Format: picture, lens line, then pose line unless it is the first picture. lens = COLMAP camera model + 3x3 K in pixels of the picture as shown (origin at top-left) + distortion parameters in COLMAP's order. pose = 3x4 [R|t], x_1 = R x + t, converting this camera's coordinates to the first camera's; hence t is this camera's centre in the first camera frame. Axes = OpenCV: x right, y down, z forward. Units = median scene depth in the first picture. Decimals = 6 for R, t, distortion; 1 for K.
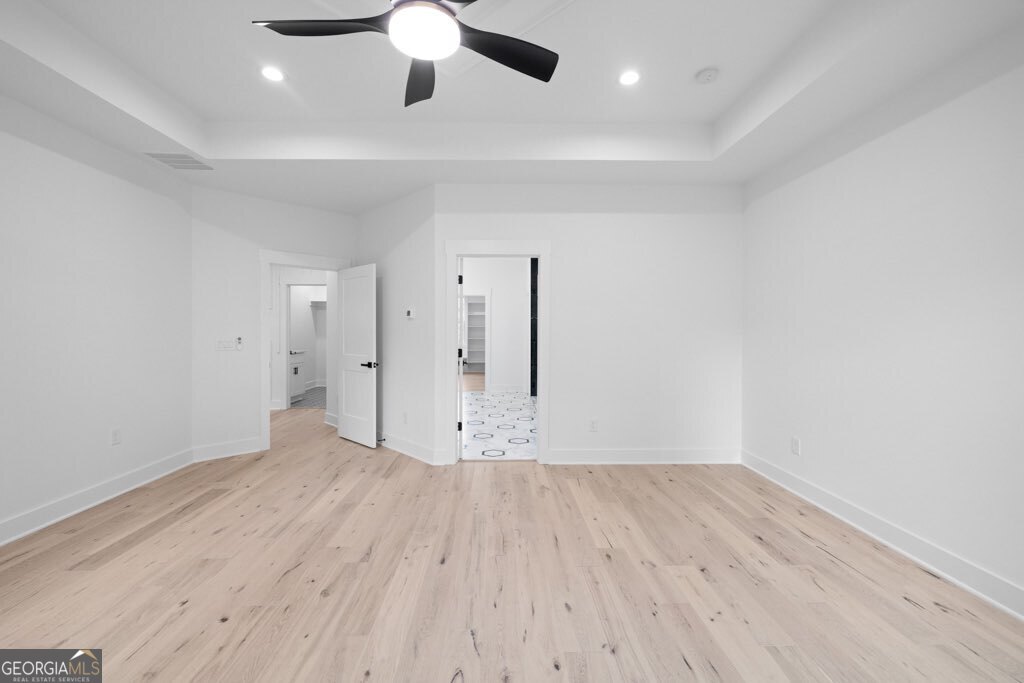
lens RADIAL K [[427.2, 0, 512.0], [0, 427.2, 341.5], [0, 0, 1]] dist [0.000995, 0.000323]
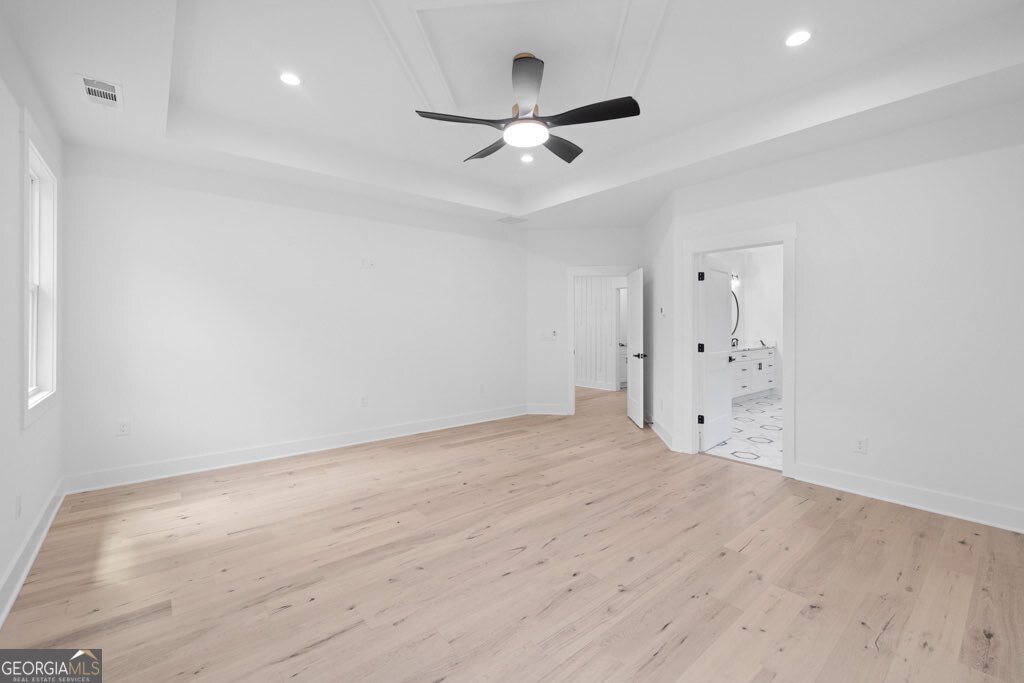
lens RADIAL K [[434.9, 0, 510.9], [0, 434.9, 330.6], [0, 0, 1]] dist [0.000098, 0.000519]
pose [[0.625160, 0.005760, -0.780475, 0.545086], [-0.019721, 0.999770, -0.008418, 0.006117], [0.780247, 0.020655, 0.625130, -0.011366]]
